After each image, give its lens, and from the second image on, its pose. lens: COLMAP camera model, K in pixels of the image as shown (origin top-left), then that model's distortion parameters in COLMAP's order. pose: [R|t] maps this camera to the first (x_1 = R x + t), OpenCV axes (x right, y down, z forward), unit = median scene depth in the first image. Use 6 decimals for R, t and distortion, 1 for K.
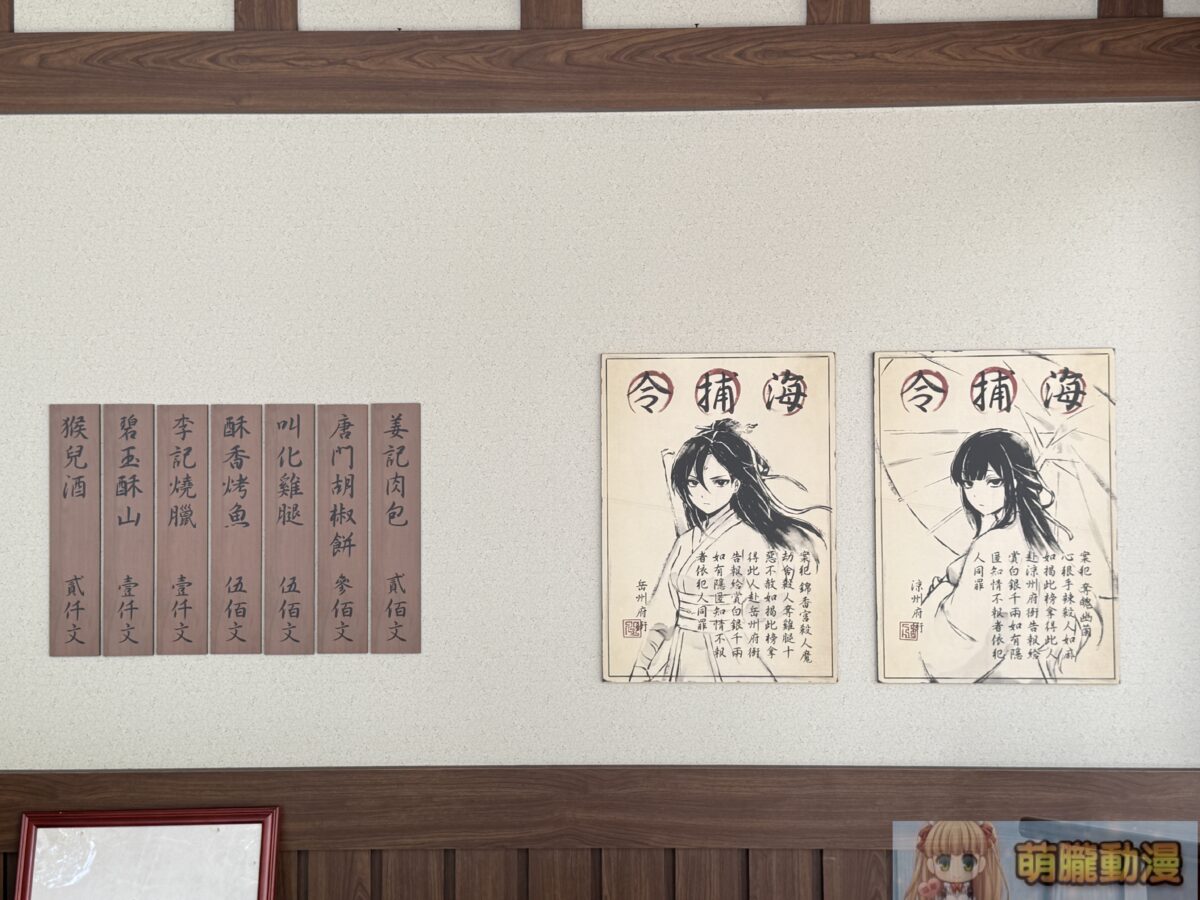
lens RADIAL K [[1528.9, 0, 598.5], [0, 1528.9, 450.3], [0, 0, 1]] dist [0.122970, 0.000000]
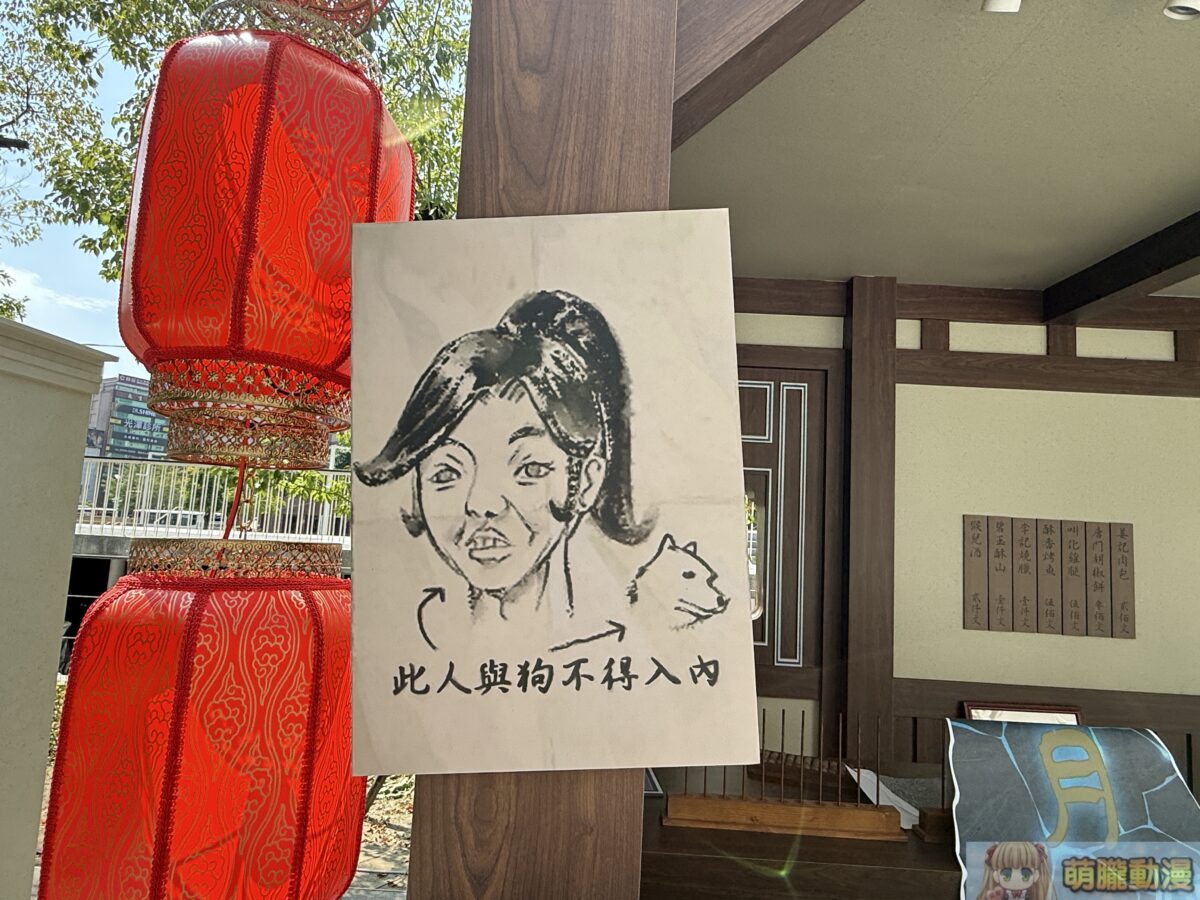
lens RADIAL K [[697.2, 0, 590.9], [0, 697.2, 452.0], [0, 0, 1]] dist [-0.001239, 0.000856]
pose [[0.998218, 0.059402, 0.005608, -0.916117], [-0.058610, 0.993812, -0.094351, 0.007200], [-0.011178, 0.093854, 0.995523, -0.000123]]
